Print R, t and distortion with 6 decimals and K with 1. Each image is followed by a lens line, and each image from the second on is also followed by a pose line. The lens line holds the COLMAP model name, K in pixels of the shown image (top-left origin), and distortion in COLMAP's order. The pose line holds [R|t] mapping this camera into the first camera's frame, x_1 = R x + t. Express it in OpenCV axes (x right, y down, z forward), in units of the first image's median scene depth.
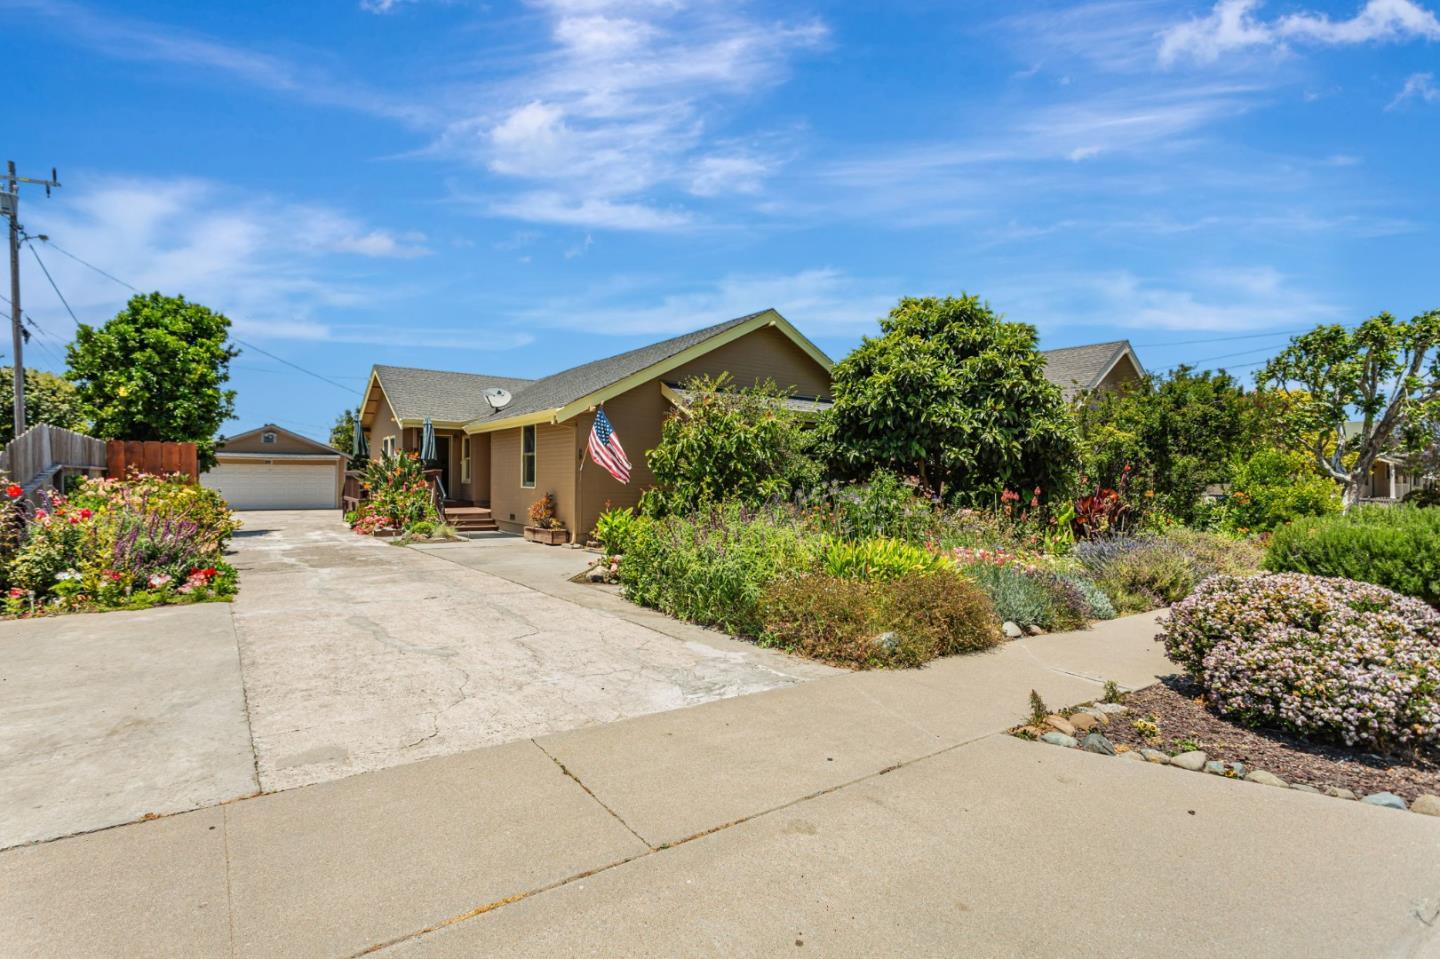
lens RADIAL K [[694.0, 0, 715.0], [0, 694.0, 487.1], [0, 0, 1]] dist [0.002157, 0.000414]
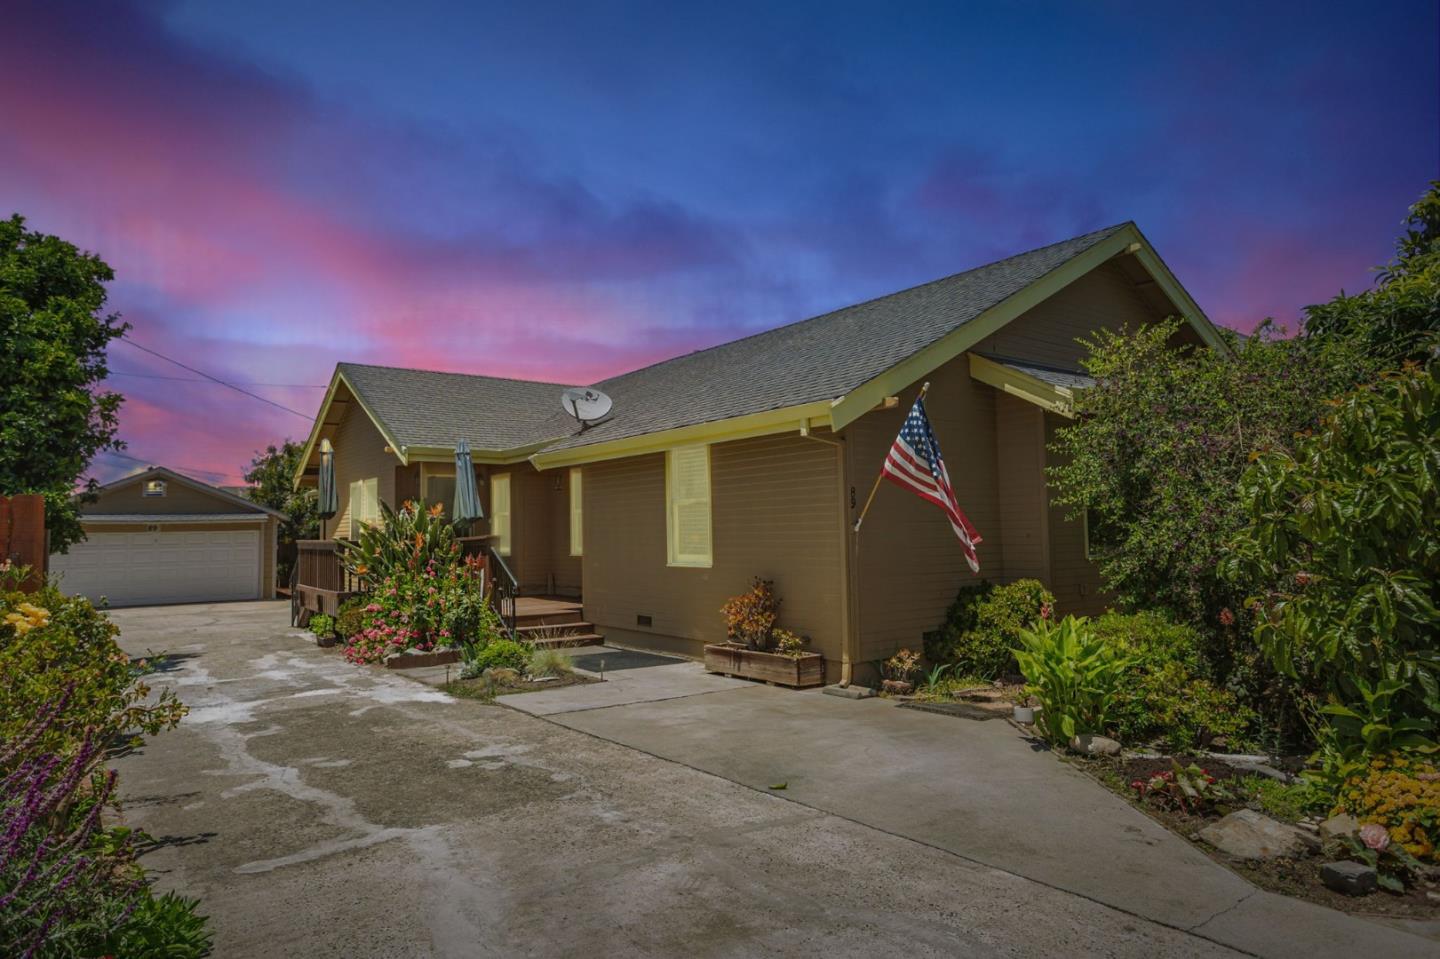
lens RADIAL K [[875.2, 0, 720.3], [0, 875.2, 478.1], [0, 0, 1]] dist [0.006346, 0.003959]
pose [[0.999332, -0.024172, 0.027401, -0.259874], [0.026126, 0.996963, -0.073365, -0.015819], [-0.025544, 0.074032, 0.996929, 0.335306]]
